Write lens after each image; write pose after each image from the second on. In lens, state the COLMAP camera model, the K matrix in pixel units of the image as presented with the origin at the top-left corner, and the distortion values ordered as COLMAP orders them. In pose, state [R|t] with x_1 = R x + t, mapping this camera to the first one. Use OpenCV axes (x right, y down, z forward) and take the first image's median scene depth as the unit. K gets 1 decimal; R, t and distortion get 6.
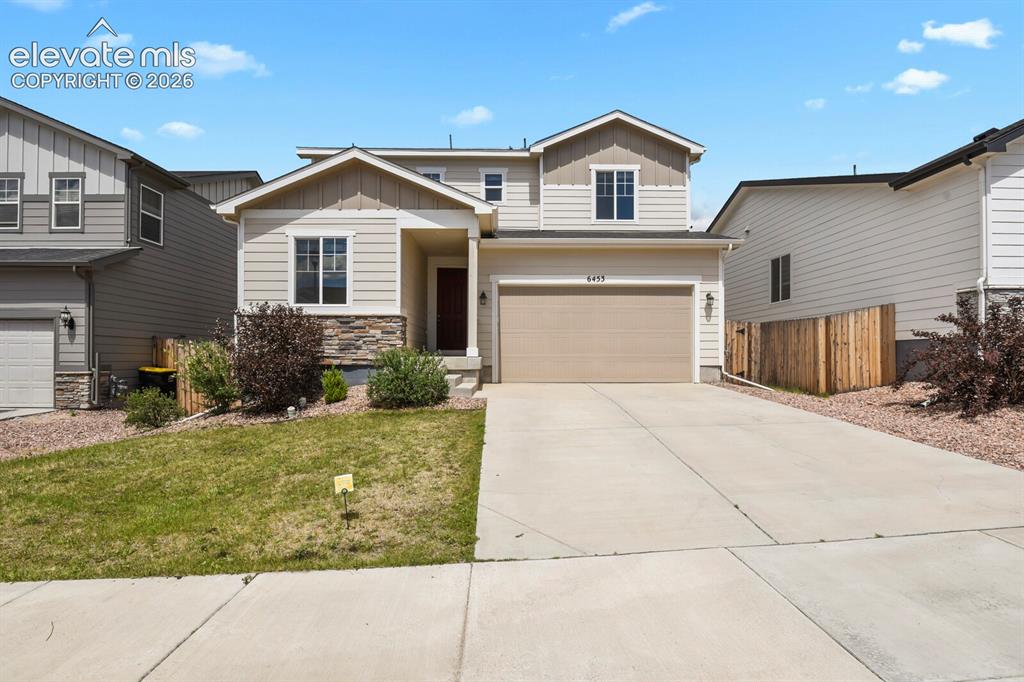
lens RADIAL K [[495.7, 0, 506.0], [0, 495.7, 347.8], [0, 0, 1]] dist [-0.009704, -0.001166]
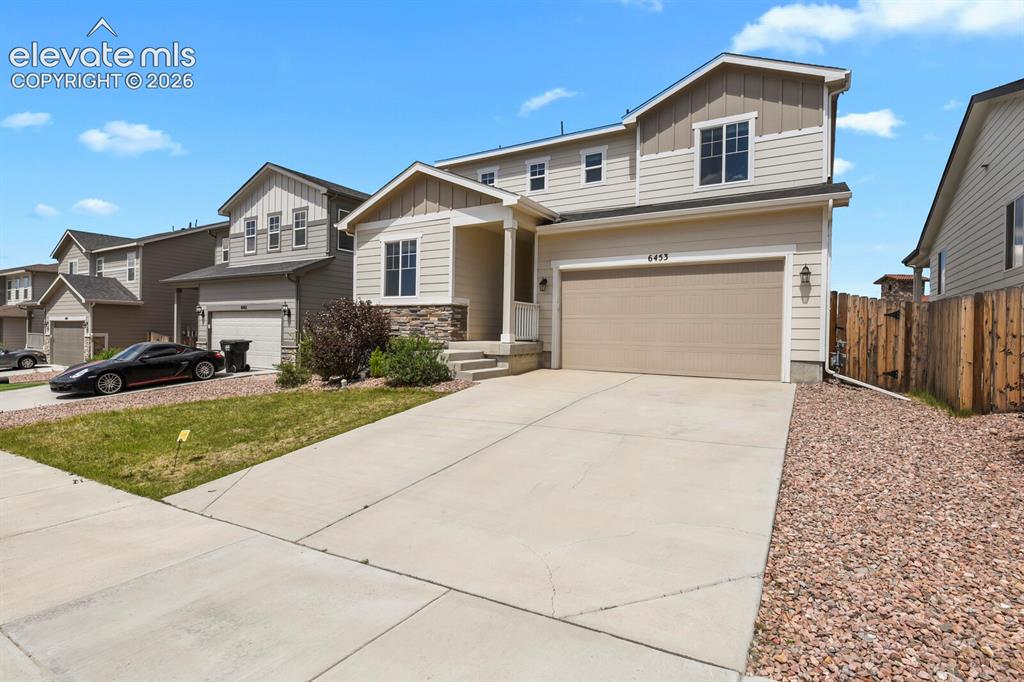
lens RADIAL K [[496.3, 0, 511.8], [0, 496.3, 328.3], [0, 0, 1]] dist [-0.014186, -0.000806]
pose [[0.843792, 0.008972, -0.536595, 0.438359], [-0.004915, 0.999948, 0.008991, -0.019261], [0.536648, -0.004949, 0.843792, 0.108729]]
